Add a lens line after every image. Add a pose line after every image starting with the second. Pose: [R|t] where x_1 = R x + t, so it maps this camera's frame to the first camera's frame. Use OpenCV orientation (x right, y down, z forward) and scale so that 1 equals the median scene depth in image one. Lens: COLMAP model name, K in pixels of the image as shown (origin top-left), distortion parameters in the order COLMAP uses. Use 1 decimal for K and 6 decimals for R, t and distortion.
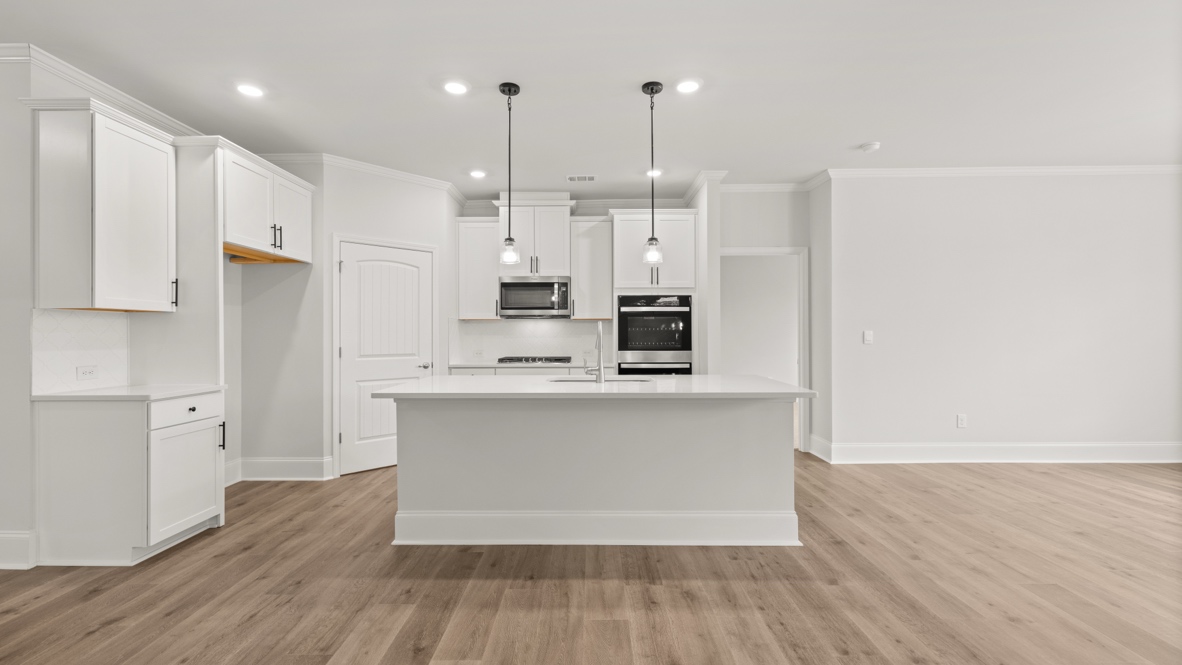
lens RADIAL K [[505.5, 0, 588.3], [0, 505.5, 332.2], [0, 0, 1]] dist [-0.001464, -0.000002]
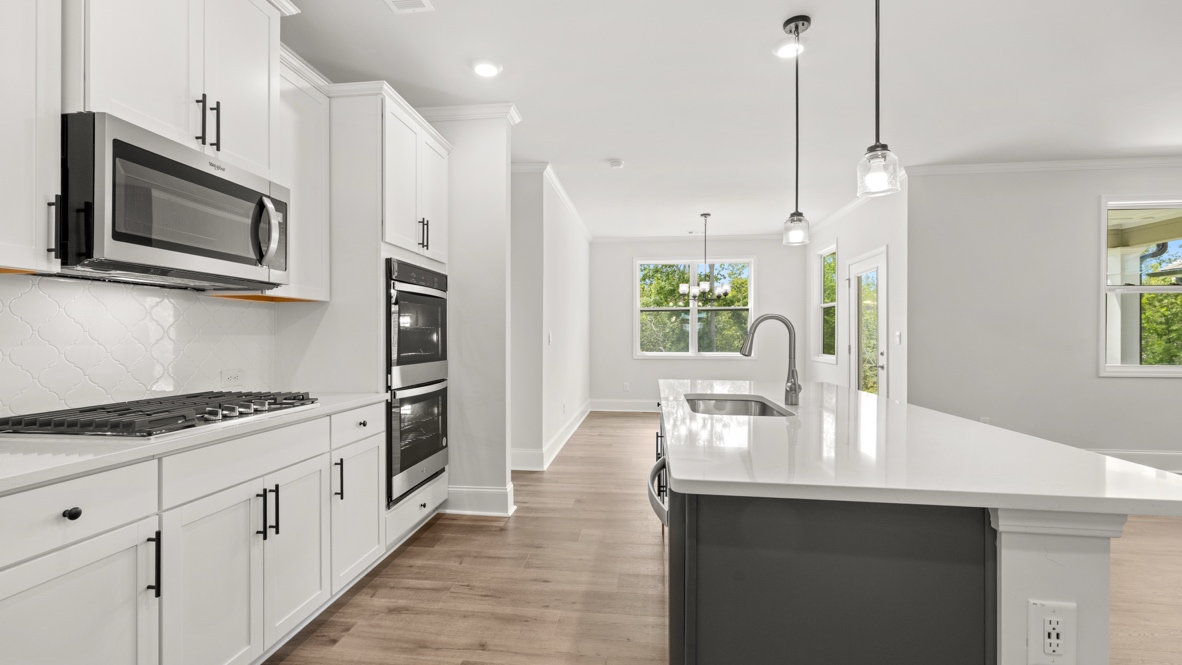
lens RADIAL K [[510.0, 0, 585.3], [0, 510.0, 336.6], [0, 0, 1]] dist [0.004021, 0.000295]
pose [[0.112907, 0.003376, 0.993600, -0.431855], [-0.002047, 0.999993, -0.003165, 0.007767], [-0.993603, -0.001677, 0.112913, 0.751839]]
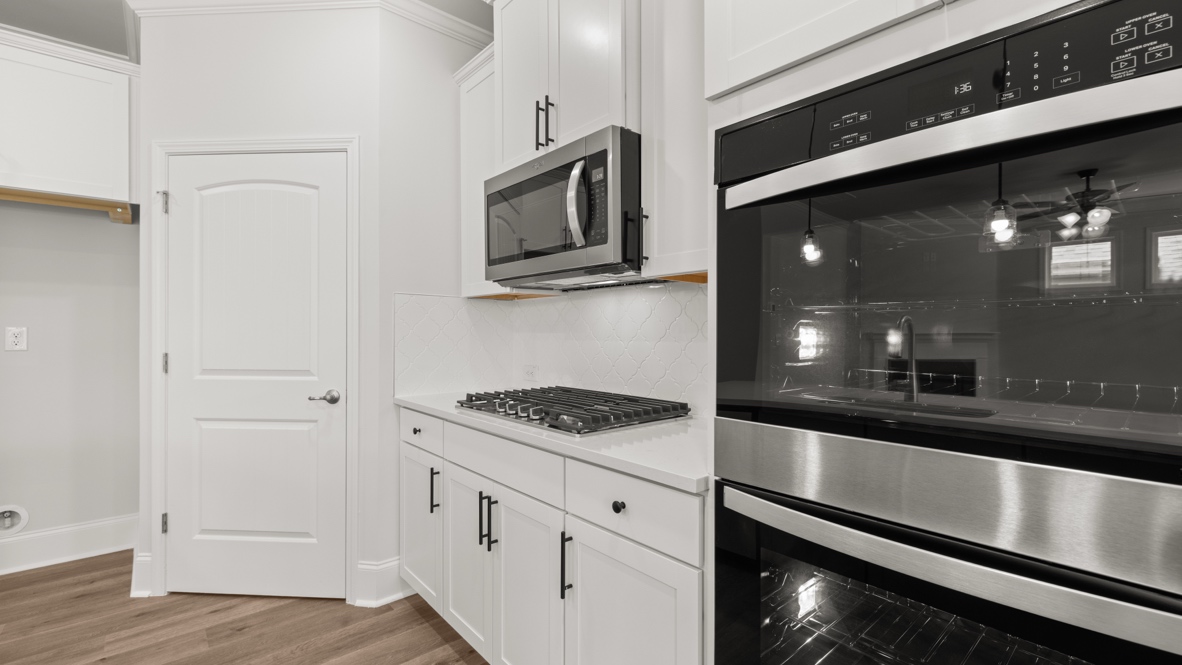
lens RADIAL K [[498.1, 0, 591.0], [0, 498.1, 332.5], [0, 0, 1]] dist [-0.002413, -0.000128]
pose [[0.664629, 0.005010, -0.747156, 0.171219], [-0.002051, 0.999986, 0.004881, 0.003776], [0.747170, -0.001712, 0.664630, 0.841034]]
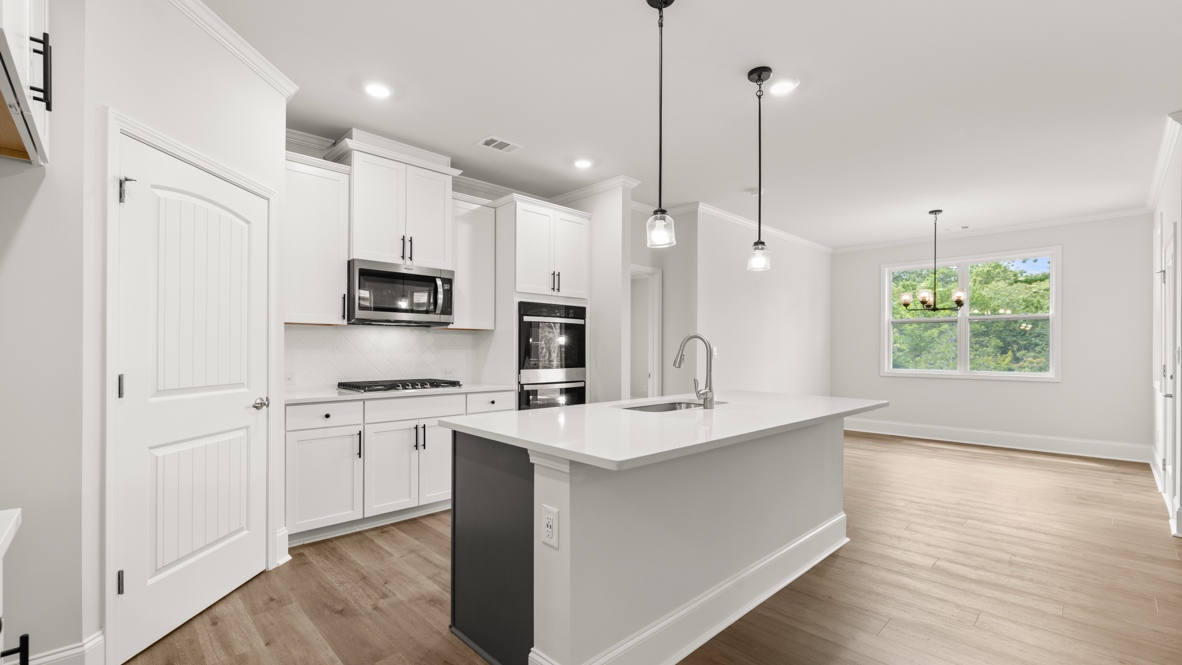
lens RADIAL K [[504.6, 0, 590.4], [0, 504.6, 349.3], [0, 0, 1]] dist [-0.001686, -0.000233]
pose [[0.713071, 0.006350, 0.701063, -0.431273], [-0.007402, 0.999971, -0.001528, 0.004700], [-0.701053, -0.004099, 0.713098, 0.344561]]
